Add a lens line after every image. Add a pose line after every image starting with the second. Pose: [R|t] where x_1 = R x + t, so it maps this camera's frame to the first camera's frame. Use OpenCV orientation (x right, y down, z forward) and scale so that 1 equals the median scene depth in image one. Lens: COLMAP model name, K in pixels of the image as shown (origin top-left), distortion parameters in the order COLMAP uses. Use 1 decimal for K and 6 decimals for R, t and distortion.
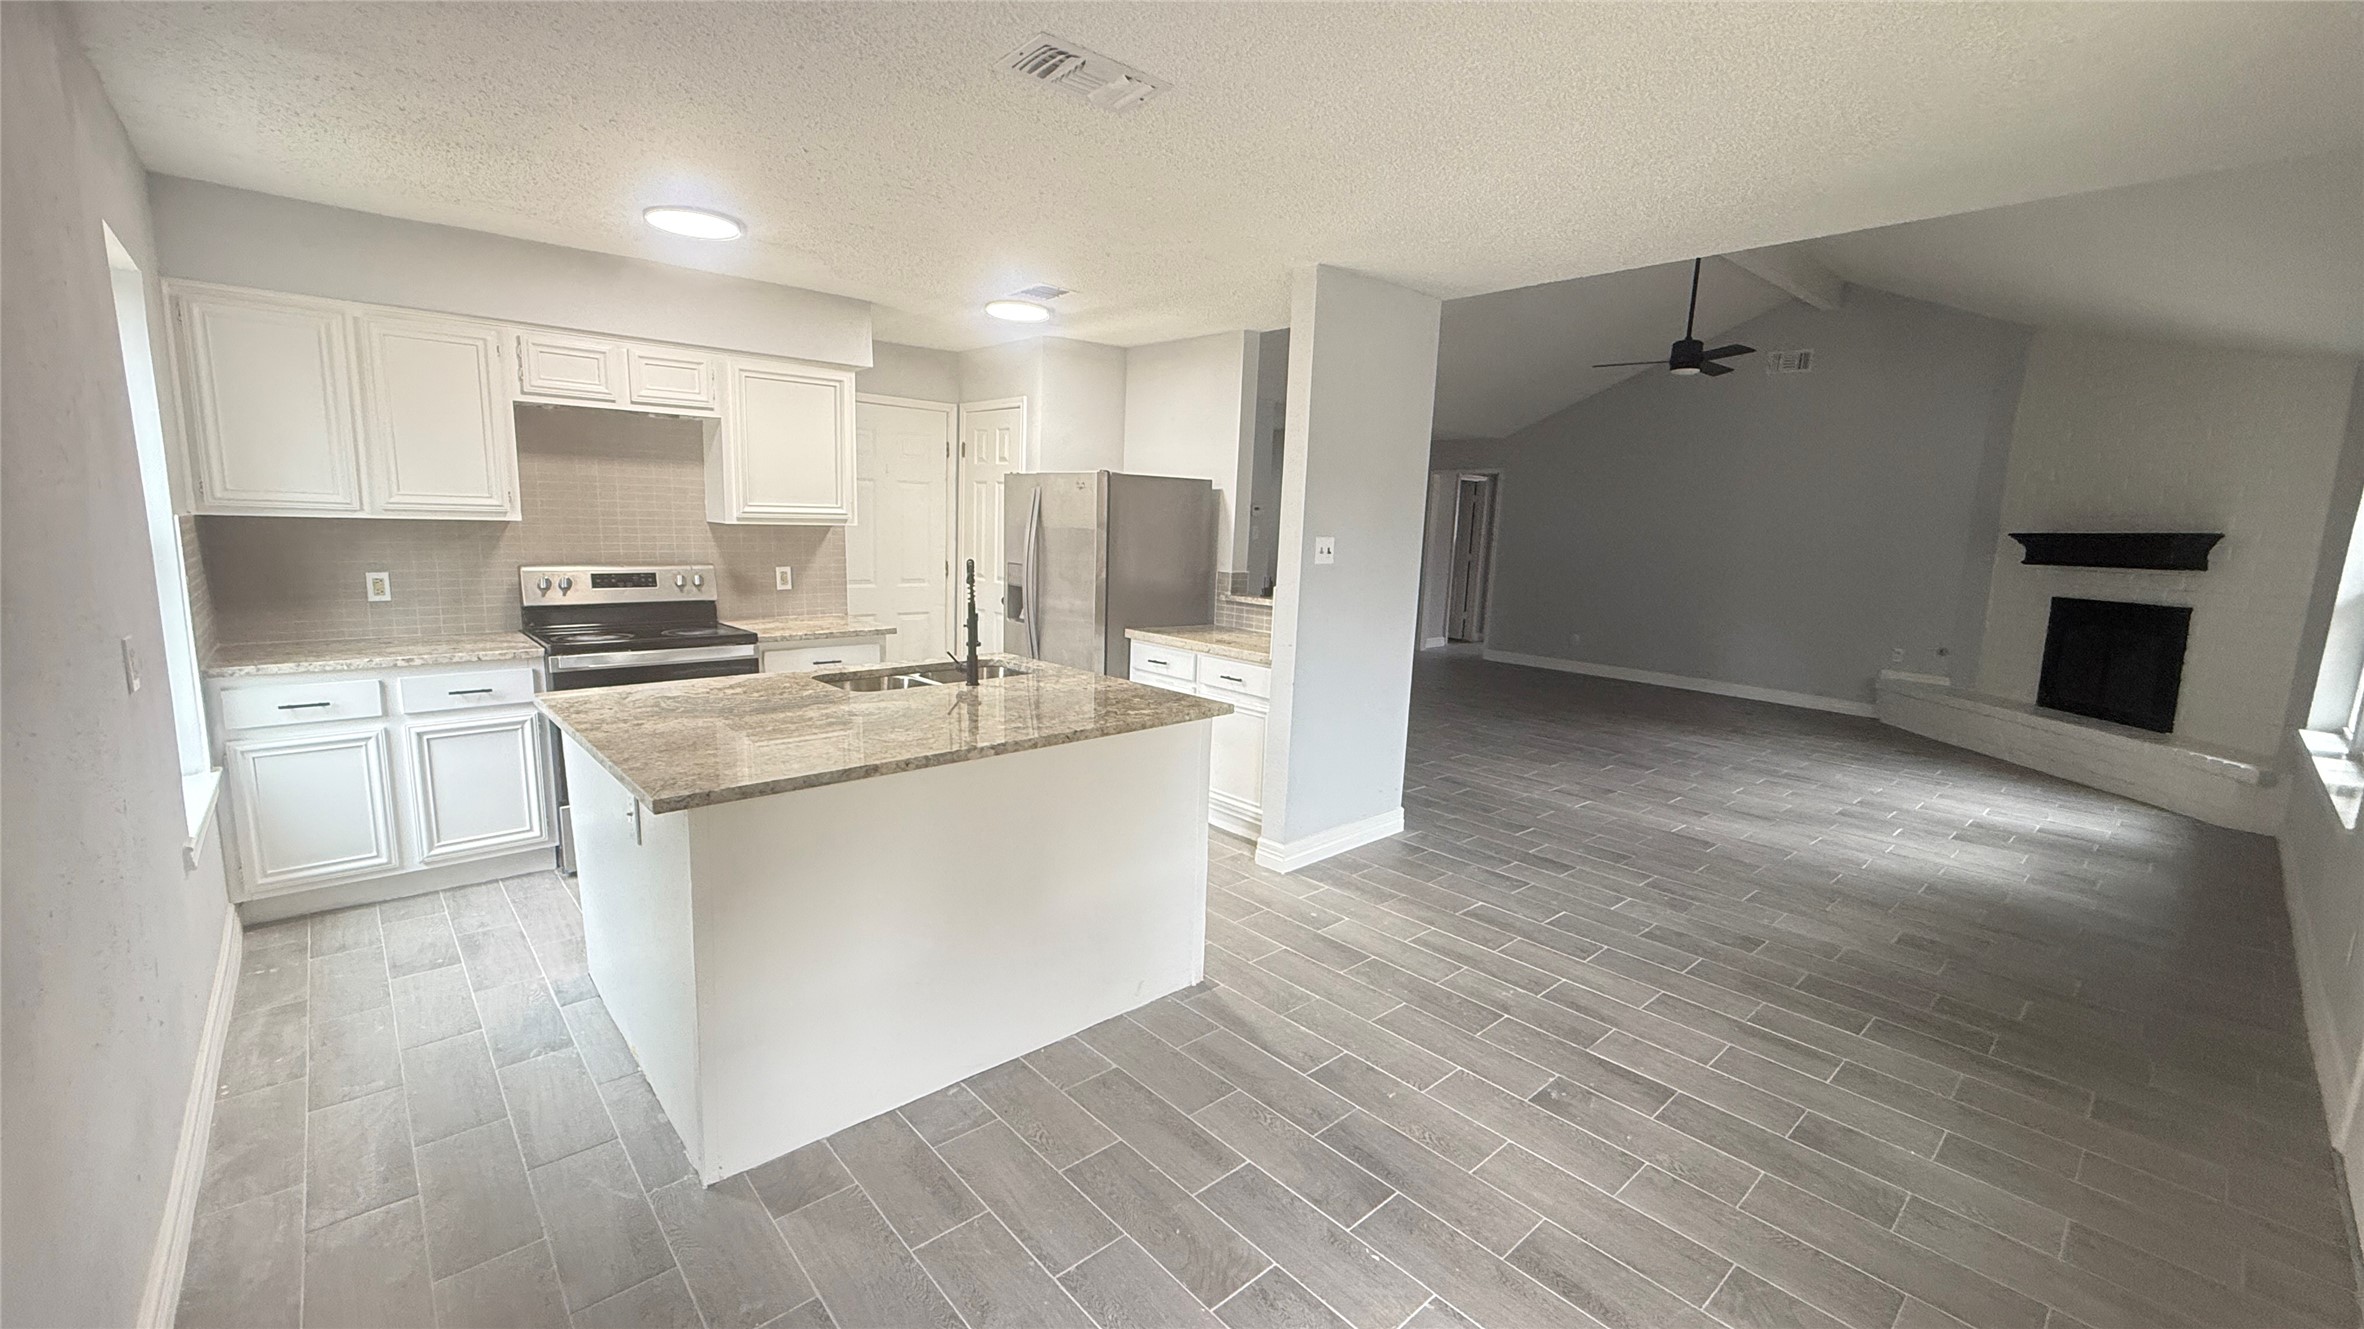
lens RADIAL K [[953.8, 0, 1179.4], [0, 953.8, 662.8], [0, 0, 1]] dist [0.010280, -0.000112]
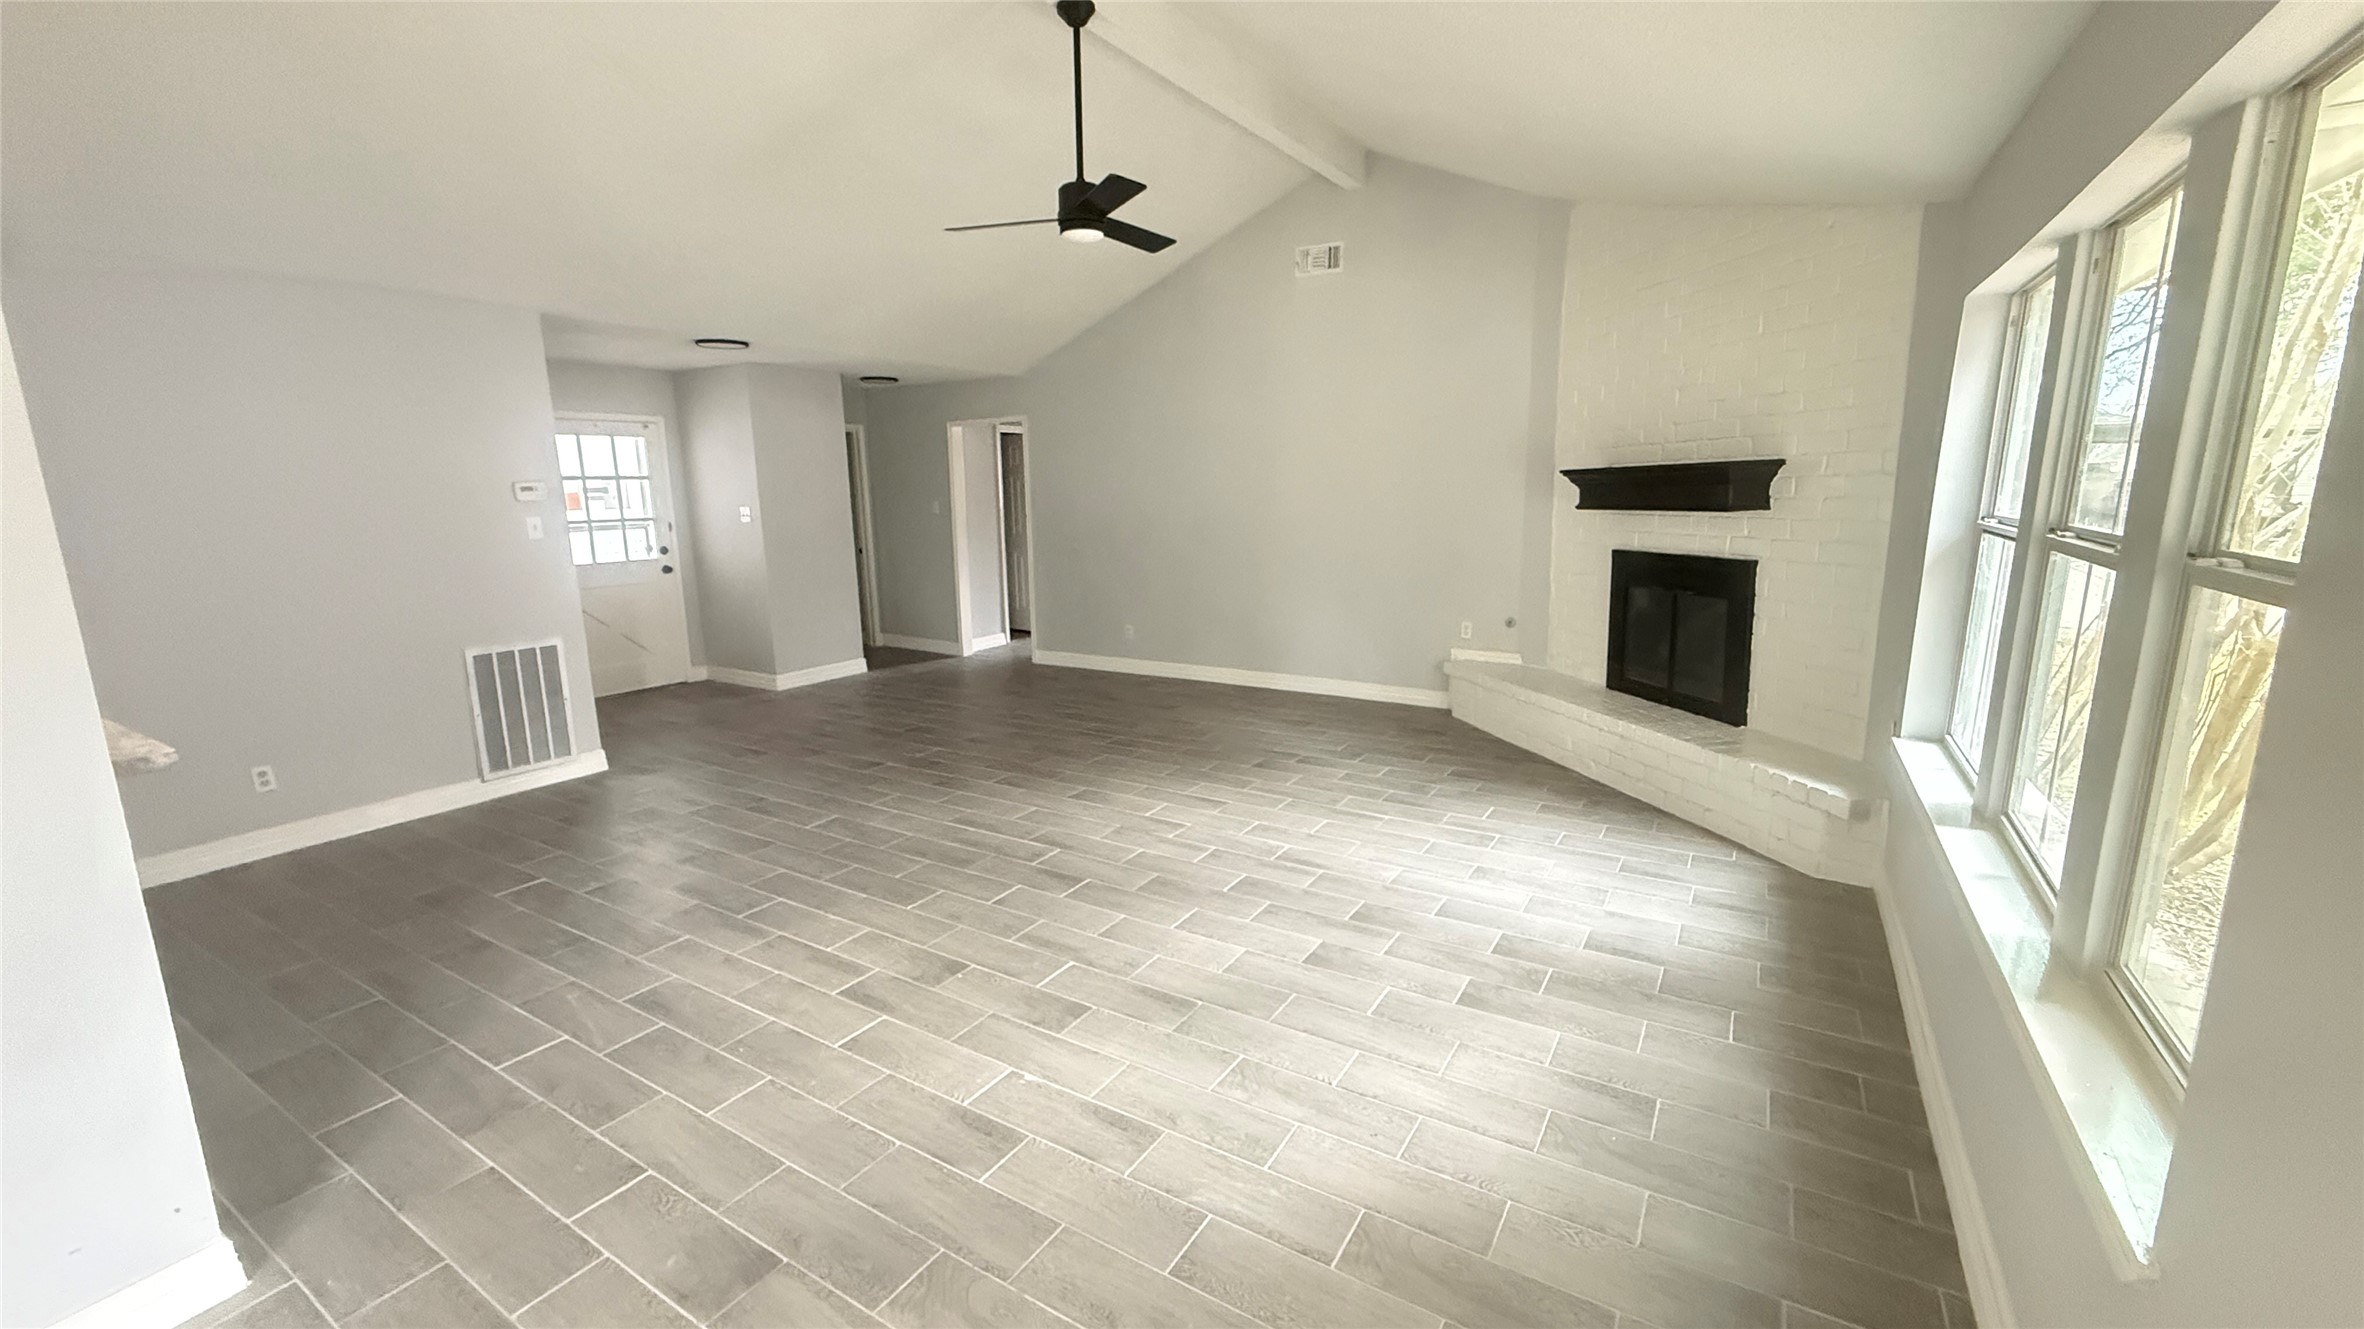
lens RADIAL K [[953.8, 0, 1178.5], [0, 953.8, 653.5], [0, 0, 1]] dist [0.010280, -0.000112]
pose [[0.960780, -0.099111, 0.258995, 0.359901], [0.091761, 0.994963, 0.040350, -0.048109], [-0.261689, -0.015002, 0.965036, 0.342749]]
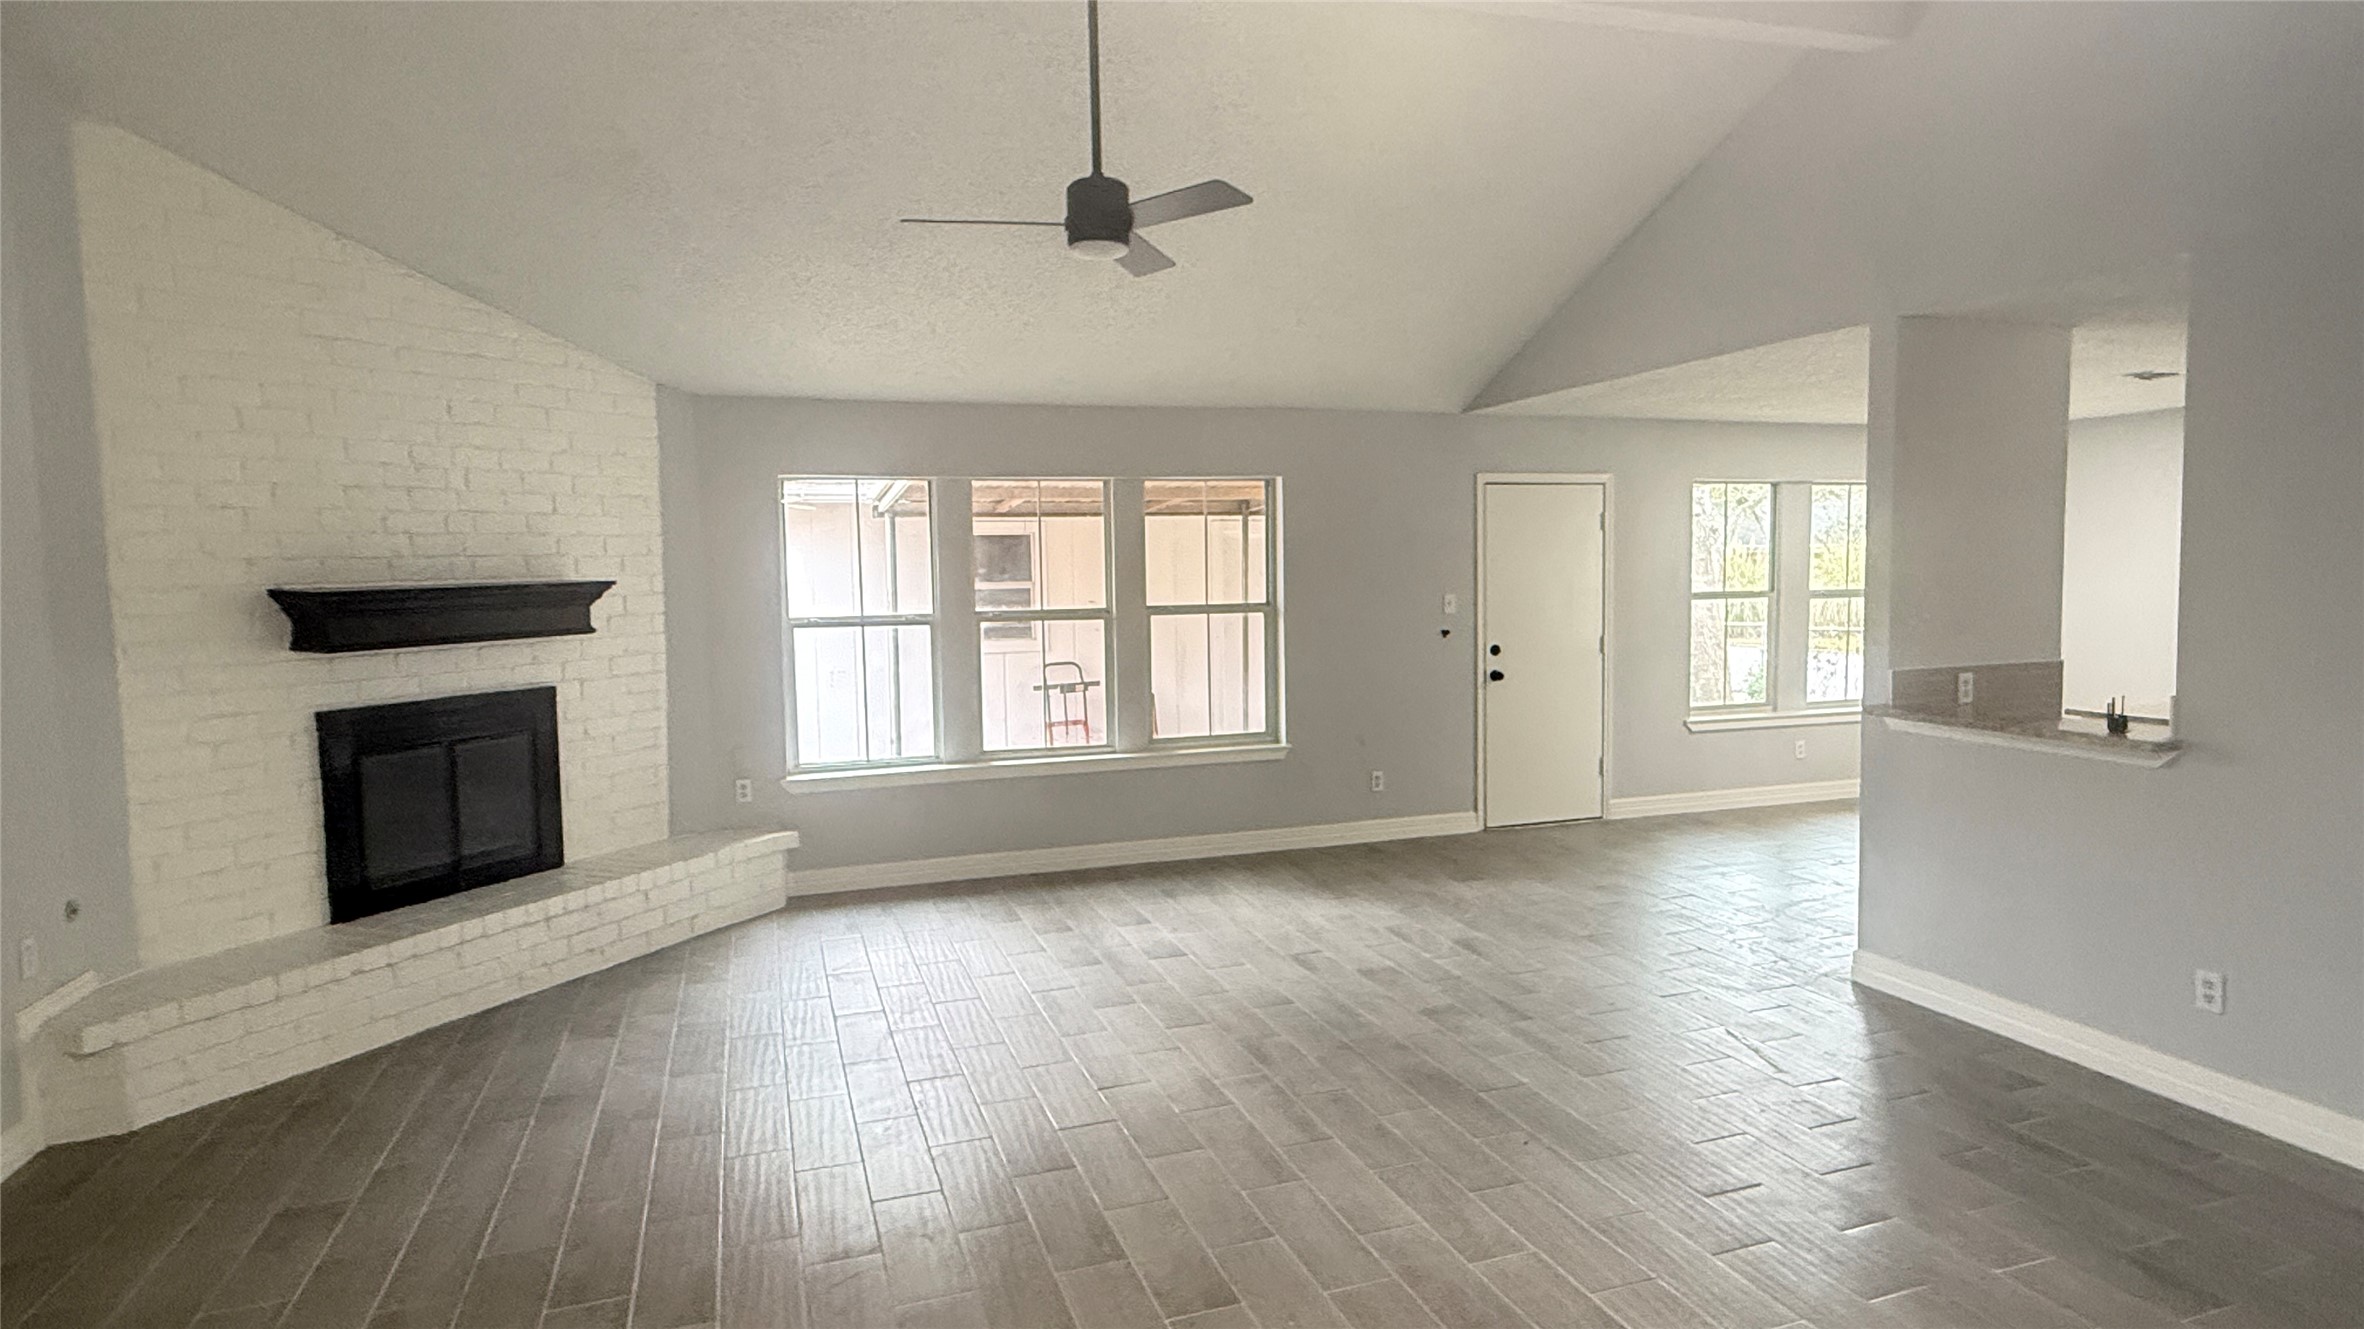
lens RADIAL K [[1284.0, 0, 1182.3], [0, 1284.0, 665.5], [0, 0, 1]] dist [0.008519, 0.001163]
pose [[-0.918512, -0.049719, 0.392256, 0.226278], [0.041600, 0.974405, 0.220918, -0.221279], [-0.393200, 0.219234, -0.892934, 1.408278]]
